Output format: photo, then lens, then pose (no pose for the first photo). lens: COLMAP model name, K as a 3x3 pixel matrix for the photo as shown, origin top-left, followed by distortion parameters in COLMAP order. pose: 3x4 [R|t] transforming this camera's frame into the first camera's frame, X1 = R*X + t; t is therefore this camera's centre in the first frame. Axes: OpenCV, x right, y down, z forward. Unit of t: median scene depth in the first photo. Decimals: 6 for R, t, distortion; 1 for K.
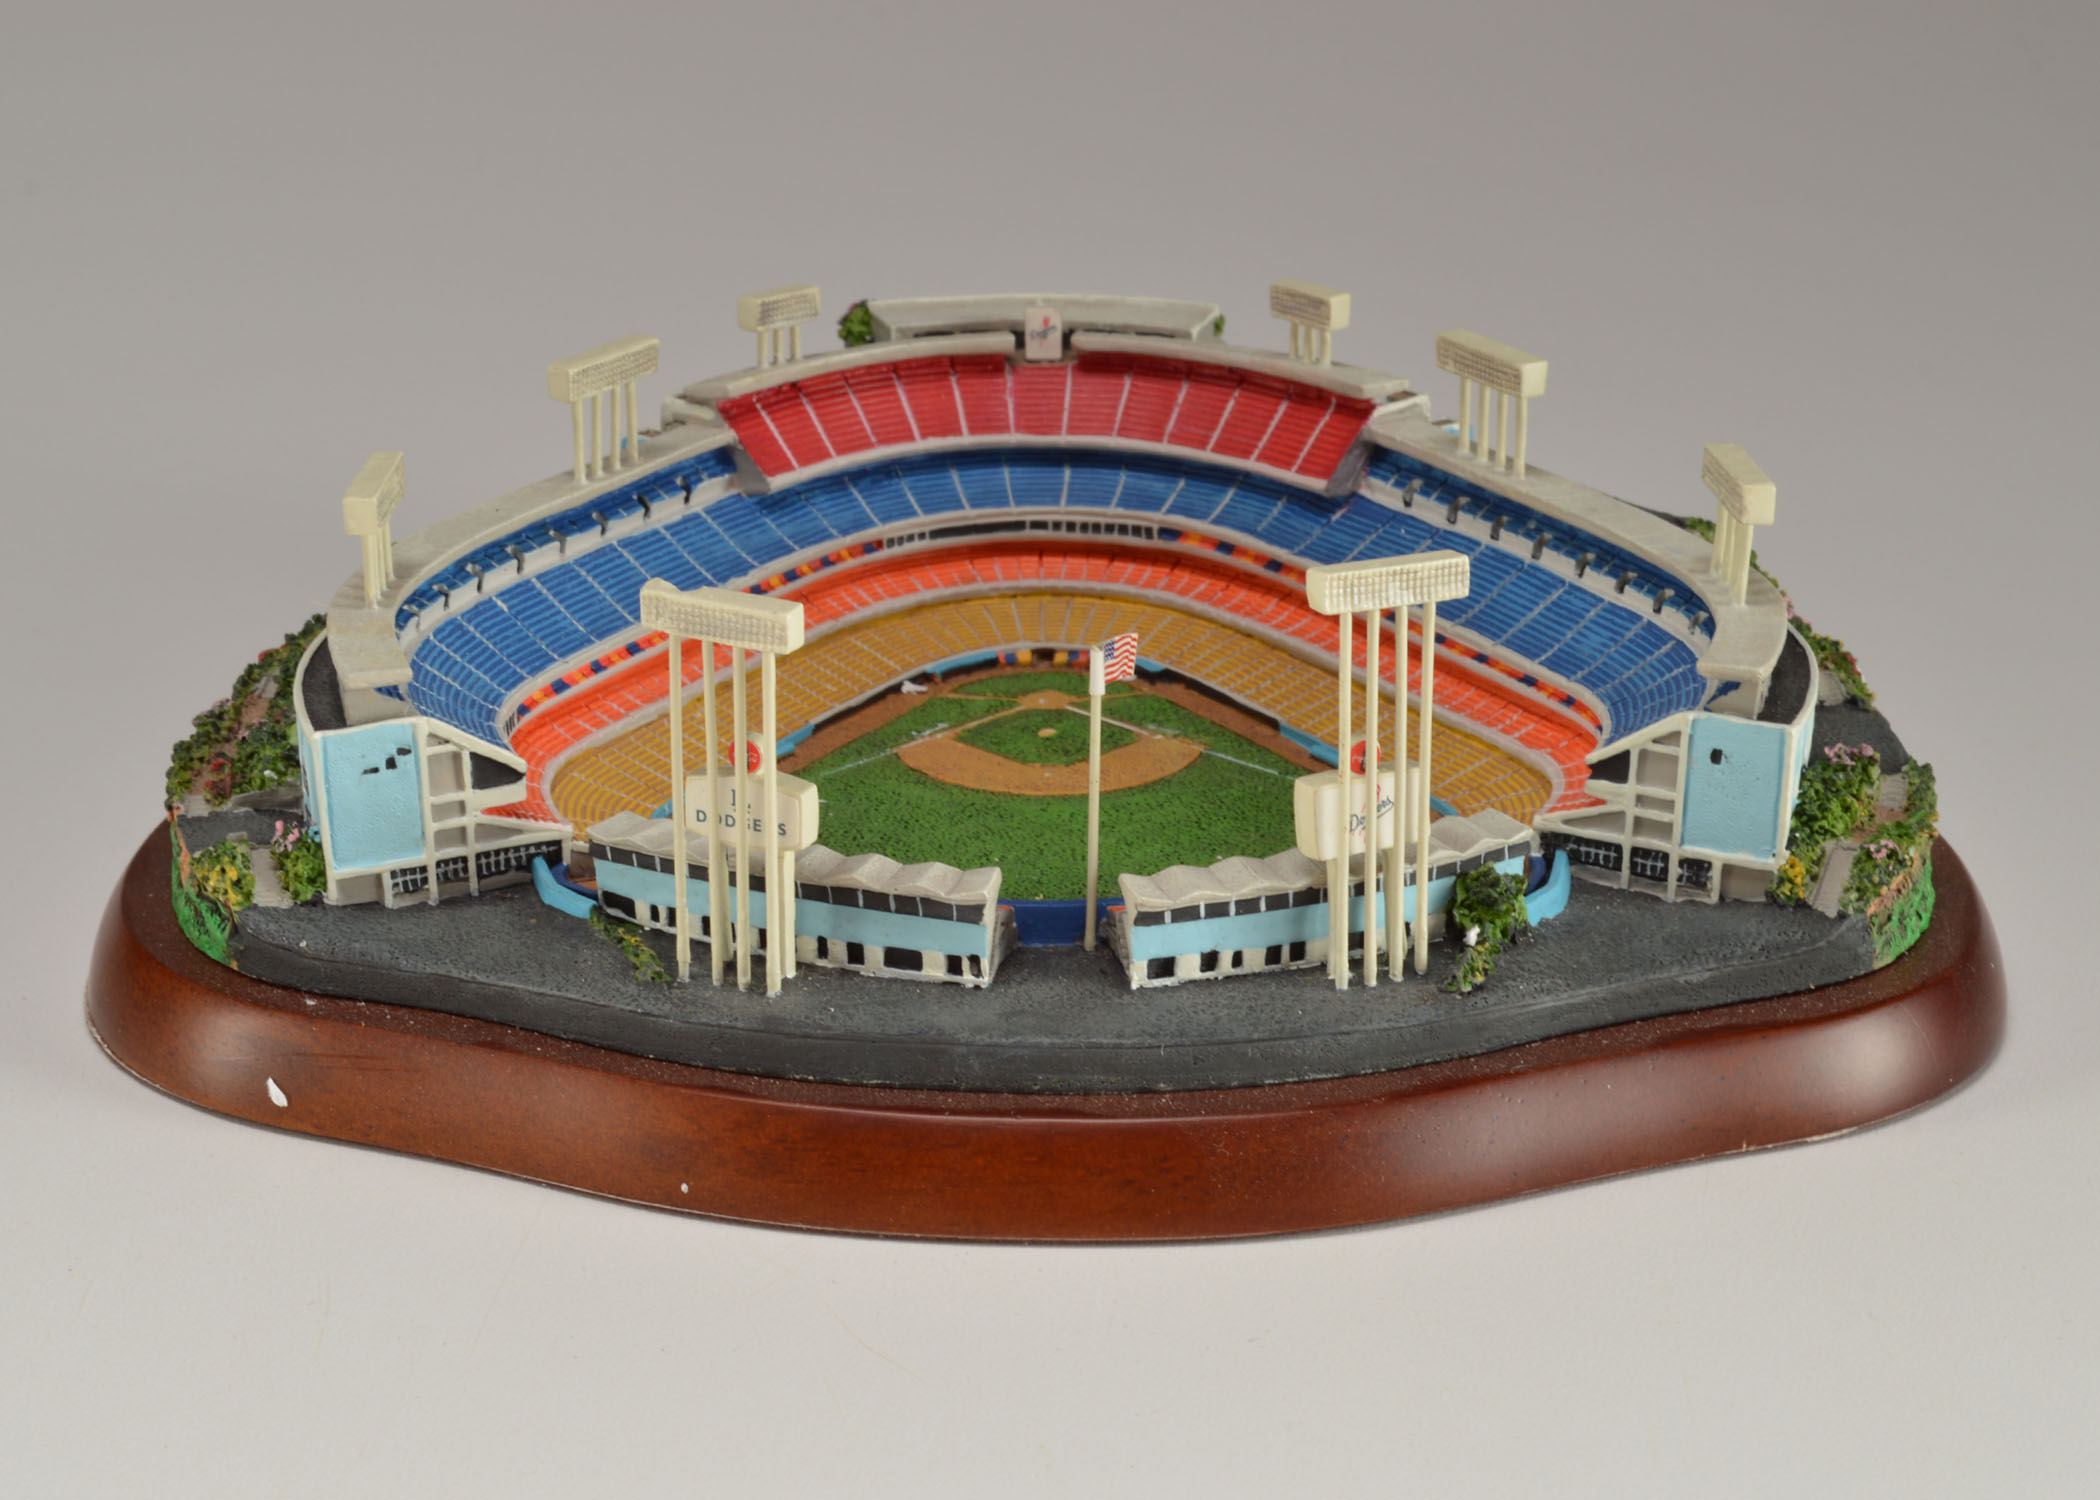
lens RADIAL K [[4564.1, 0, 1047.3], [0, 4564.1, 749.8], [0, 0, 1]] dist [0.352572, 0.000000]
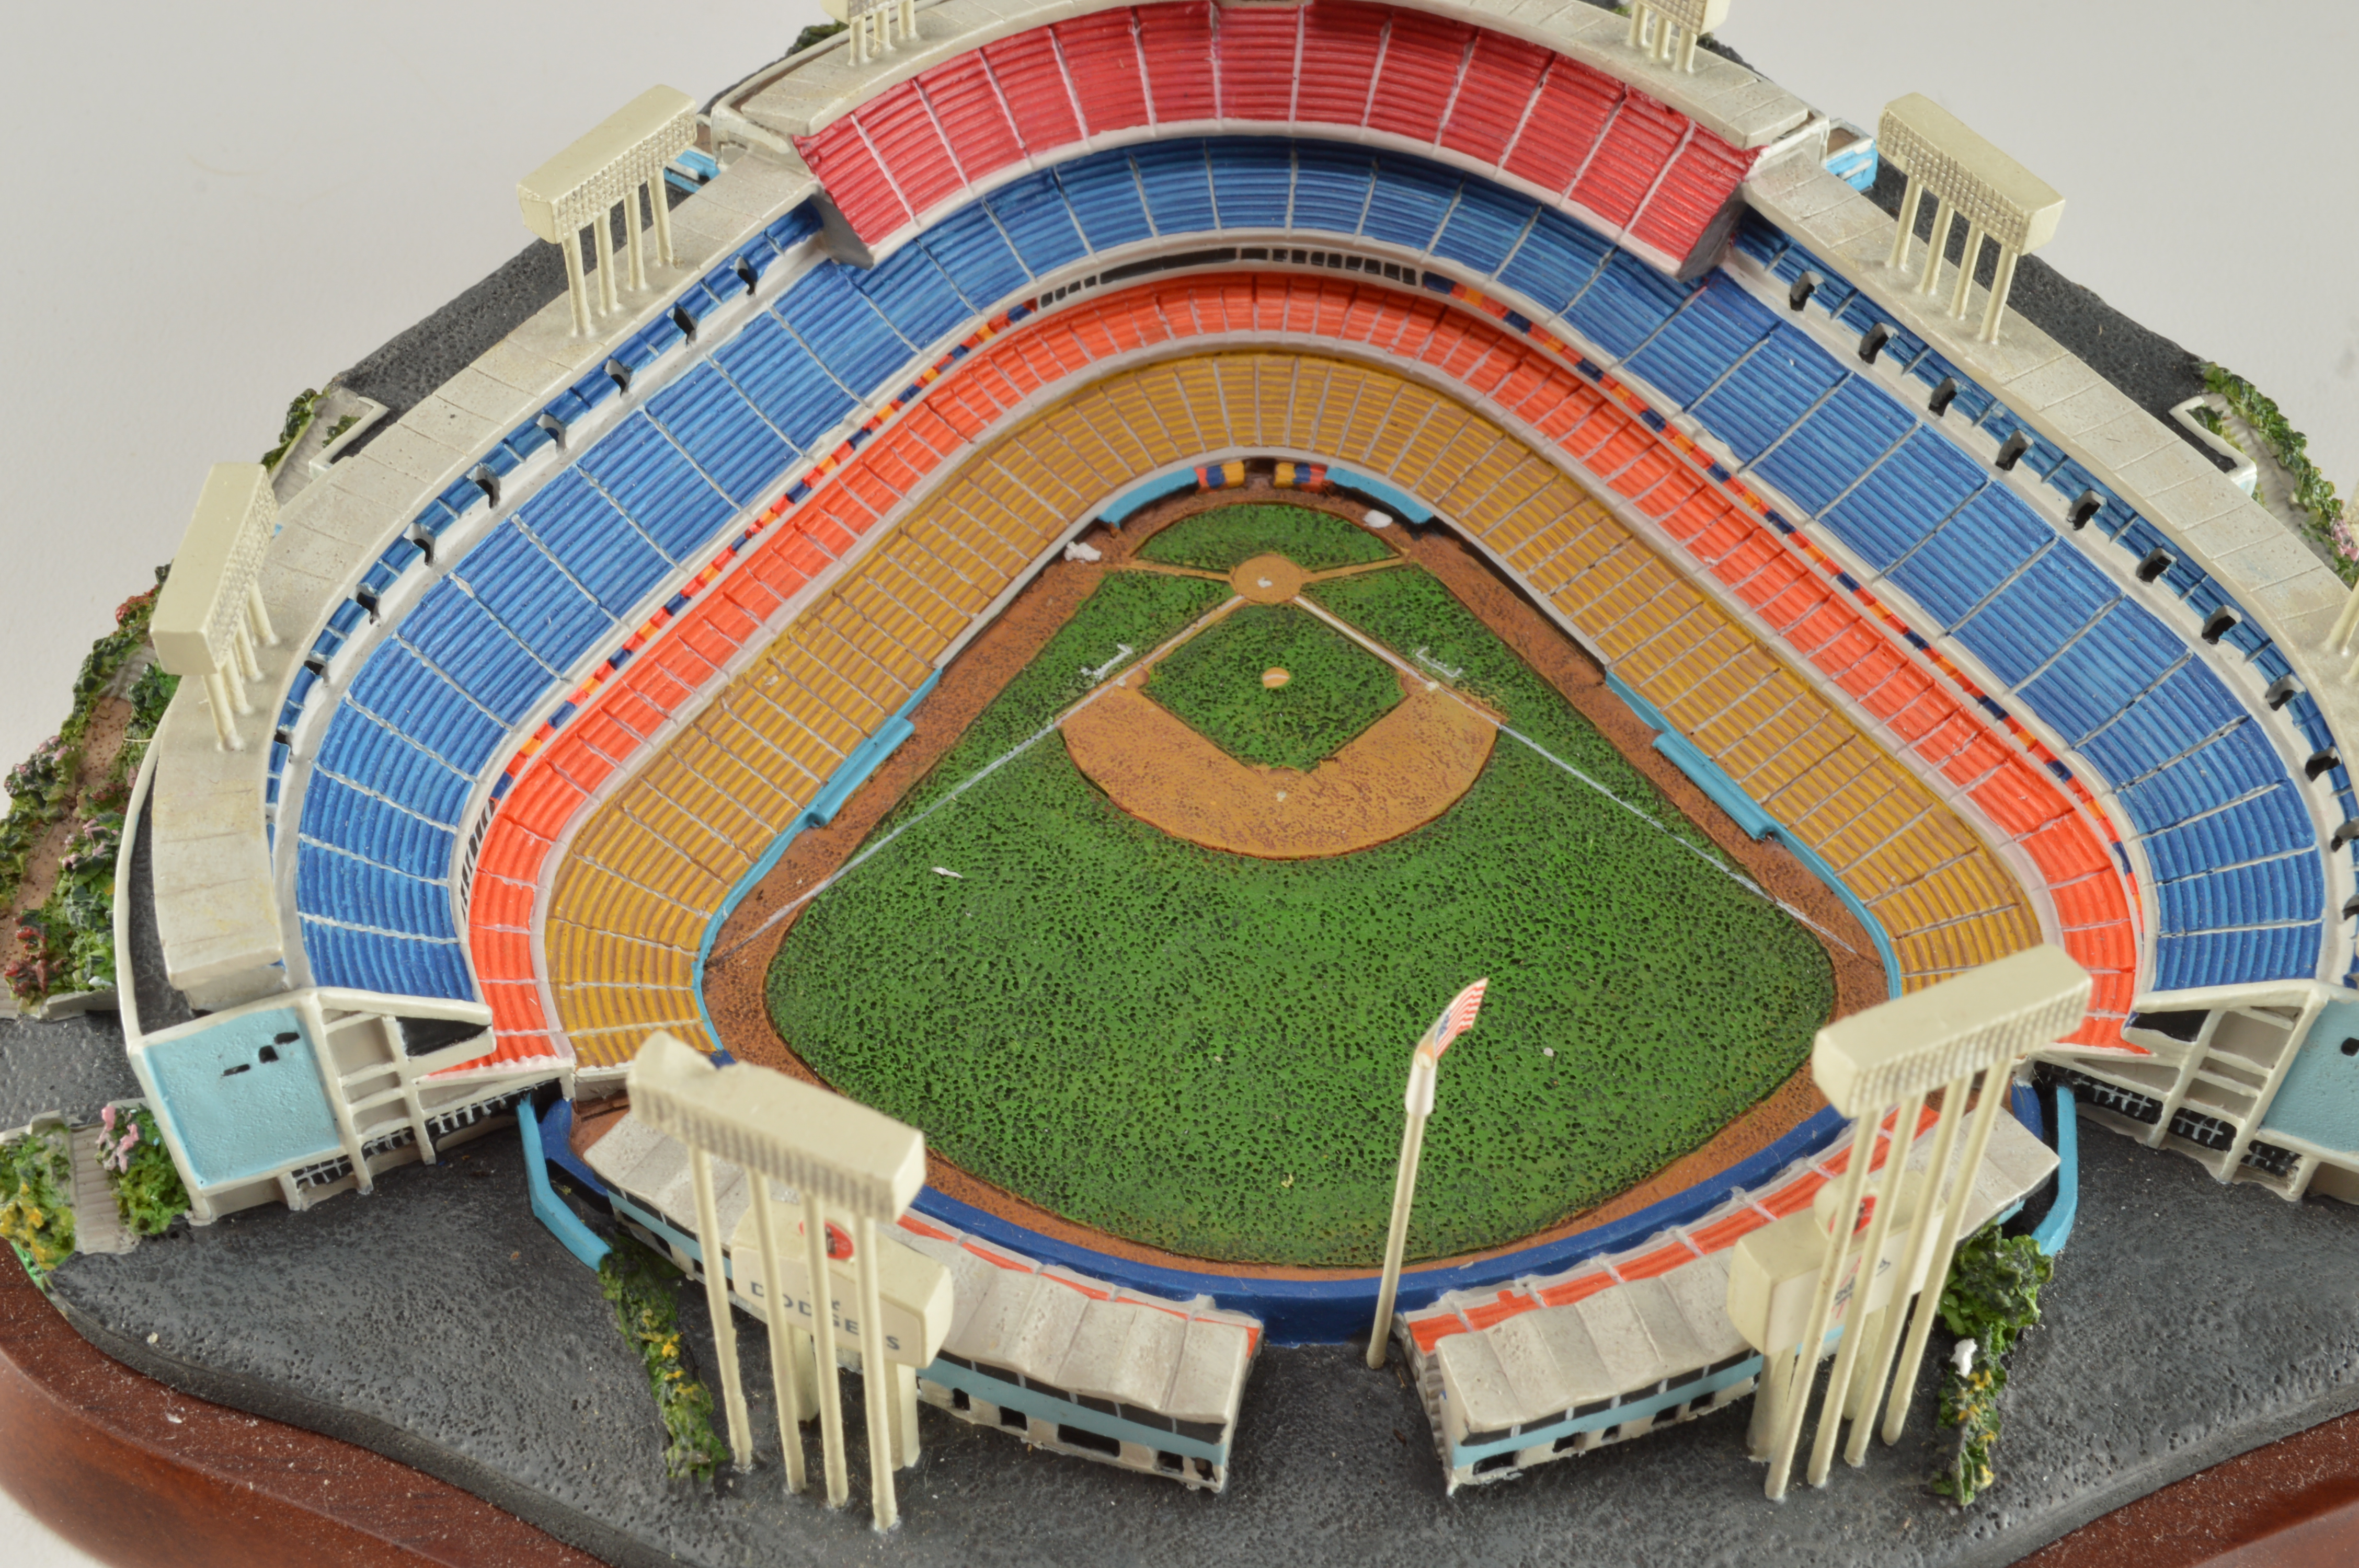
lens RADIAL K [[3130.0, 0, 1227.2], [0, 3130.0, 844.6], [0, 0, 1]] dist [0.042452, 0.000000]
pose [[0.999204, 0.008448, 0.038992, -0.026805], [-0.024266, 0.904454, 0.425880, -0.191716], [-0.031669, -0.426487, 0.903939, 0.571087]]
